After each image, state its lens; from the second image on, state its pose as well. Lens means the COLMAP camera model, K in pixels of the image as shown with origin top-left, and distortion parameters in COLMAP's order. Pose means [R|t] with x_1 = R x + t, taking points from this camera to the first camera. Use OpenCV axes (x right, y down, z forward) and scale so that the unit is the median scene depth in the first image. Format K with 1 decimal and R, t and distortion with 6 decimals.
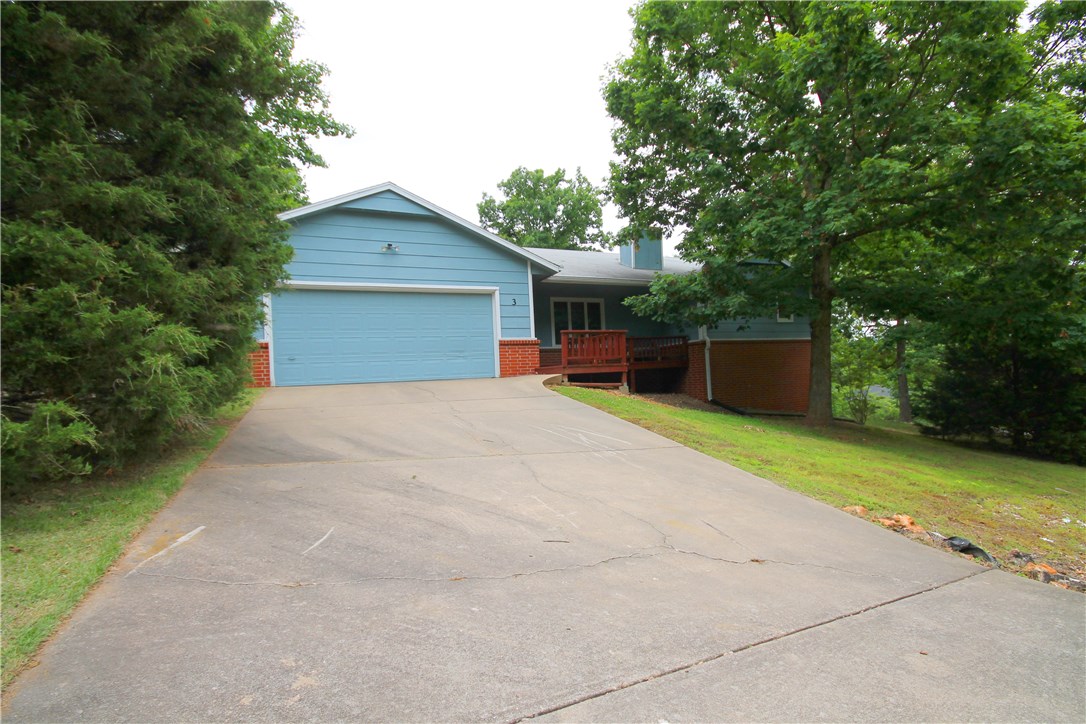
lens RADIAL K [[511.5, 0, 542.1], [0, 511.5, 362.2], [0, 0, 1]] dist [0.014544, -0.003204]
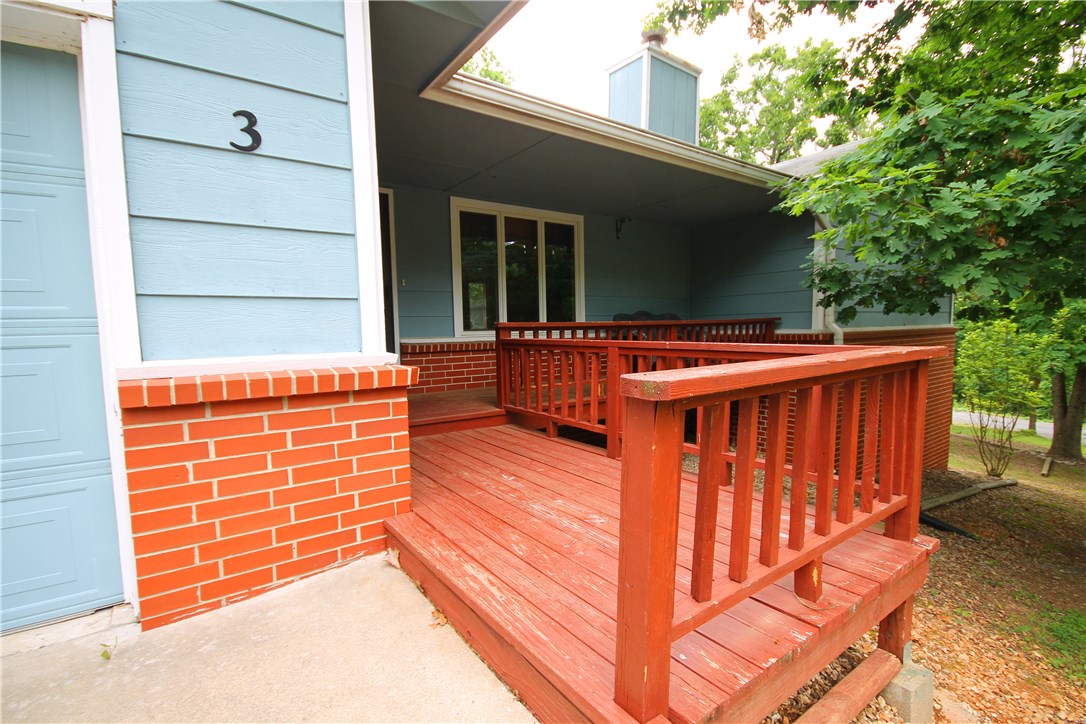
lens RADIAL K [[511.5, 0, 543.7], [0, 511.5, 369.8], [0, 0, 1]] dist [0.014544, -0.003204]
pose [[0.974739, 0.007396, 0.223223, 0.000663], [-0.032935, 0.993285, 0.110908, -0.062499], [-0.220904, -0.115459, 0.968437, 0.790865]]
